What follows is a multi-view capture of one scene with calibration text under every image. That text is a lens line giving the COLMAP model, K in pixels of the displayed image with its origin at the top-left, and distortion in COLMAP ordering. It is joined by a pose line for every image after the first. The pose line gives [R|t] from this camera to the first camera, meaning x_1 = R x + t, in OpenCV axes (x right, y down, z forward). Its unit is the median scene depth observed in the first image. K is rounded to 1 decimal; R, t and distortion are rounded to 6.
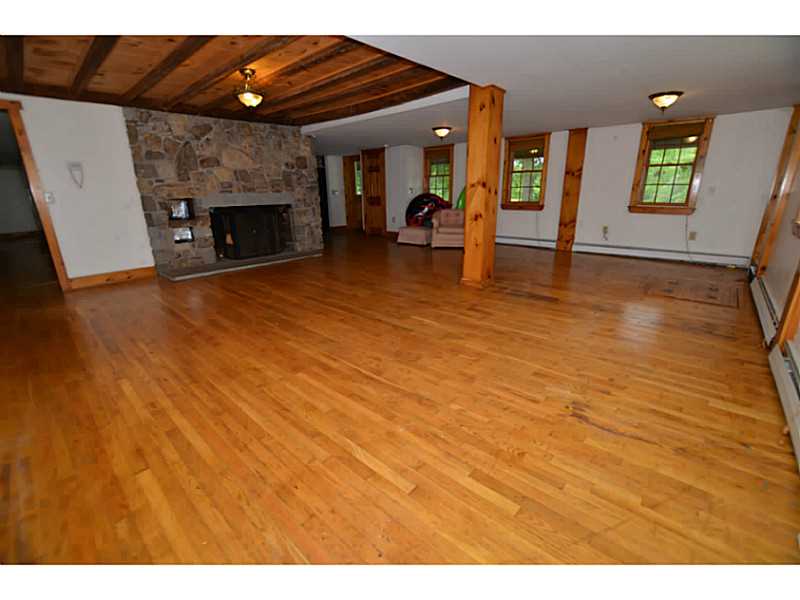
lens RADIAL K [[350.7, 0, 400.5], [0, 350.7, 303.9], [0, 0, 1]] dist [-0.033933, 0.005169]
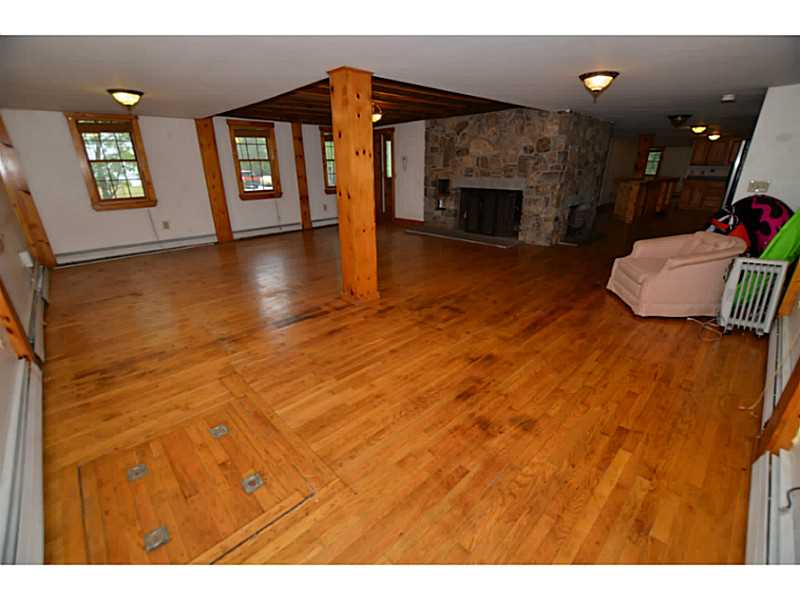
lens RADIAL K [[350.7, 0, 400.5], [0, 350.7, 303.9], [0, 0, 1]] dist [-0.033933, 0.005169]
pose [[-0.064758, 0.382893, -0.921520, 0.805749], [-0.291155, 0.876029, 0.384451, -0.323512], [0.954482, 0.293201, 0.054751, 0.819976]]
